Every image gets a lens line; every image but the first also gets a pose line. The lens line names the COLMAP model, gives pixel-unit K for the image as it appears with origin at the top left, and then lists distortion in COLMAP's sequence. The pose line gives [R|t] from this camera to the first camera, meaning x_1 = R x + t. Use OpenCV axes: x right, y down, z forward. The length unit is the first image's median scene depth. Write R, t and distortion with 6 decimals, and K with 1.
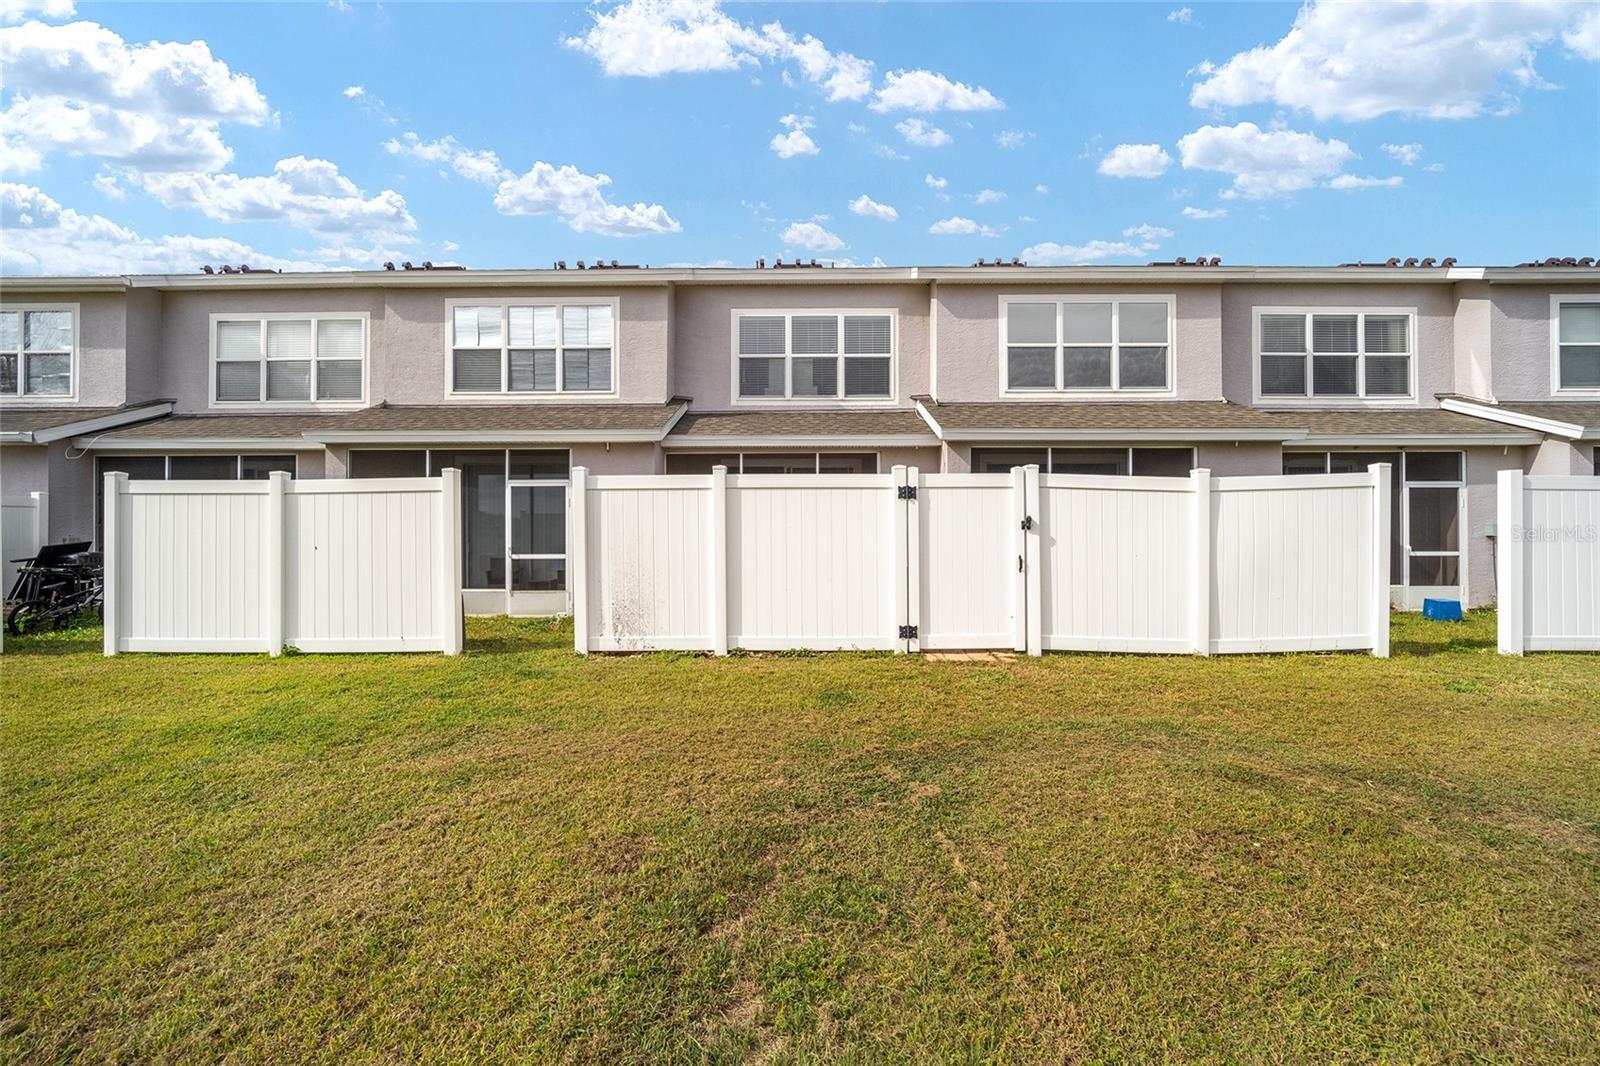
lens RADIAL K [[647.4, 0, 799.3], [0, 647.4, 531.4], [0, 0, 1]] dist [-0.012208, -0.000123]
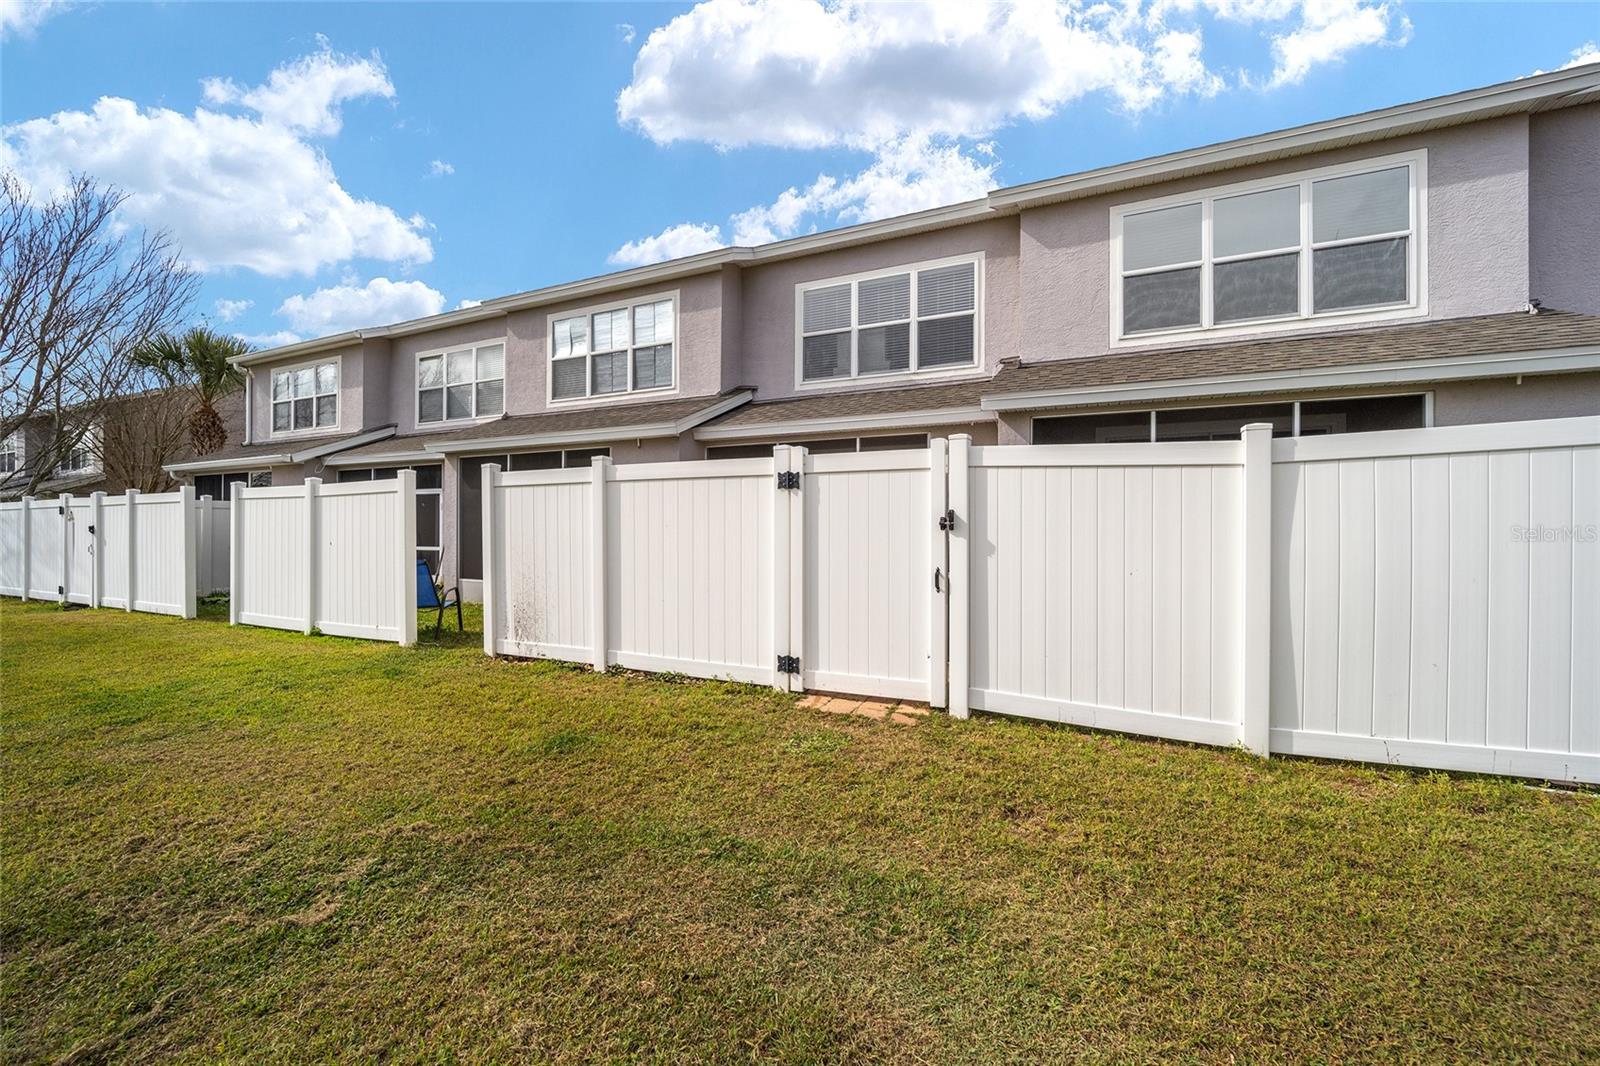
lens RADIAL K [[647.4, 0, 799.3], [0, 647.4, 531.4], [0, 0, 1]] dist [-0.012208, -0.000123]
pose [[0.905673, 0.004945, -0.423948, 0.301298], [-0.003346, 0.999984, 0.004516, -0.002360], [0.423963, -0.002672, 0.905675, 0.192047]]
